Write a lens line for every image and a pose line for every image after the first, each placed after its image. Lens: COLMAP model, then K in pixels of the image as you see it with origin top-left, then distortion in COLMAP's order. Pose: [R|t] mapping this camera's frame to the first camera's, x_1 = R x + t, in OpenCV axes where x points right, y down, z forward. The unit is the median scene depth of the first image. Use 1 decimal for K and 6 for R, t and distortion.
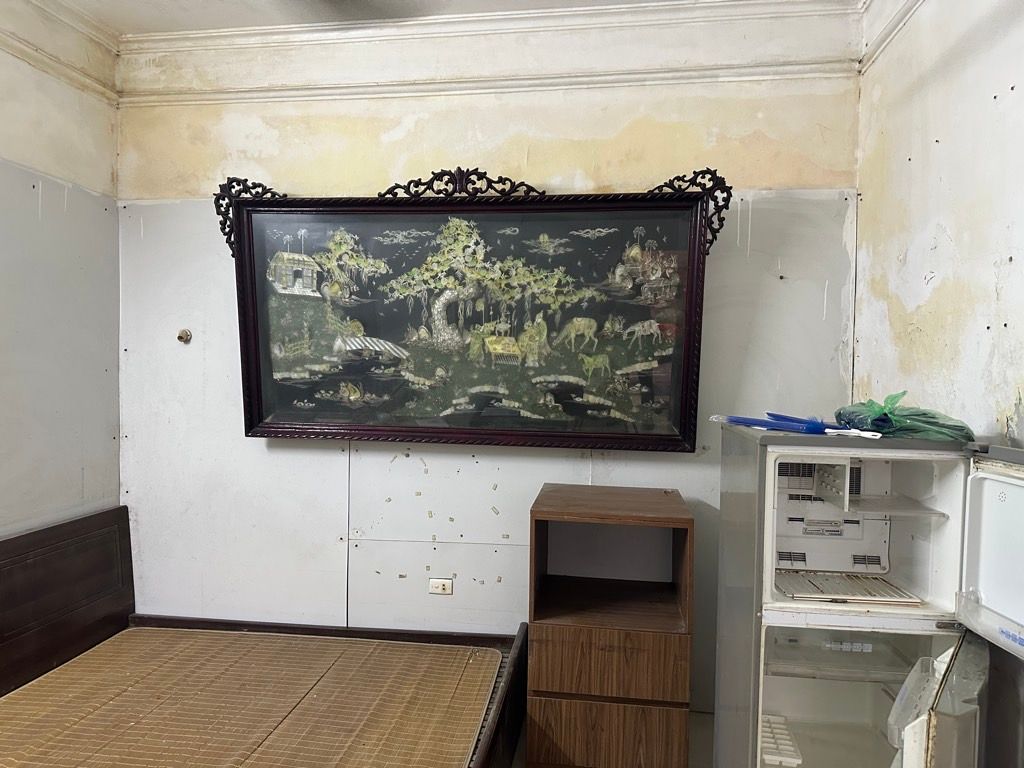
lens RADIAL K [[714.1, 0, 511.4], [0, 714.1, 386.8], [0, 0, 1]] dist [0.004763, -0.004107]
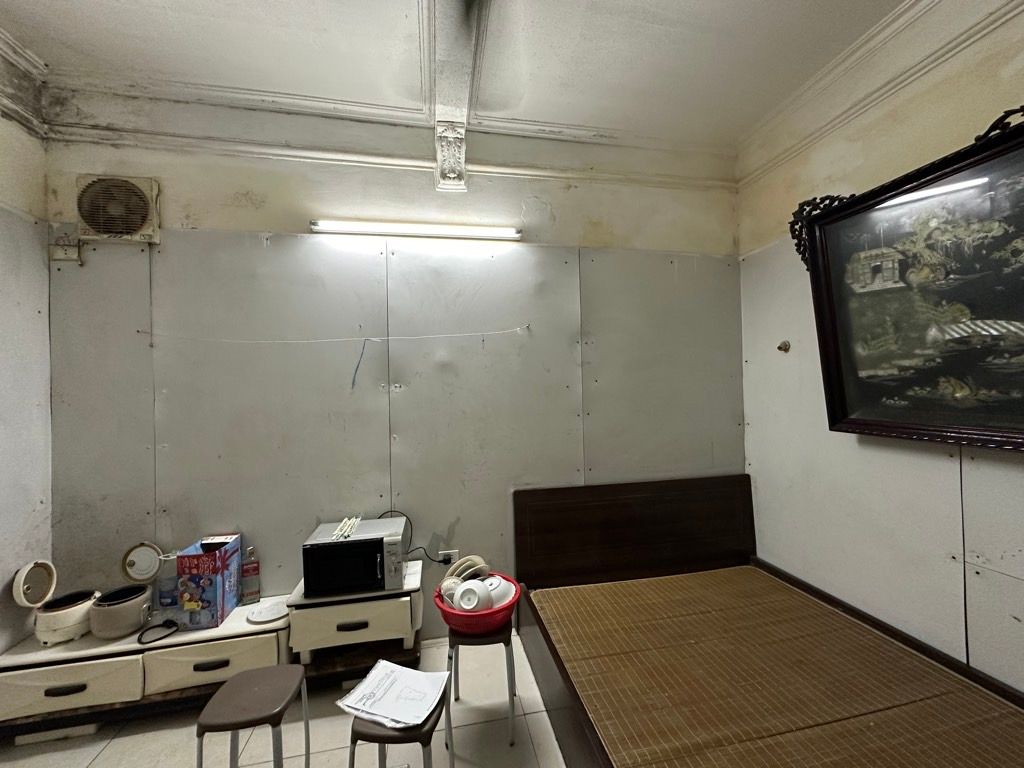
lens RADIAL K [[405.5, 0, 513.3], [0, 405.5, 384.3], [0, 0, 1]] dist [-0.003175, 0.000060]
pose [[0.326227, -0.027674, -0.944886, 0.059643], [0.001538, 0.999586, -0.028745, 0.015979], [0.945290, 0.007924, 0.326134, 0.343328]]
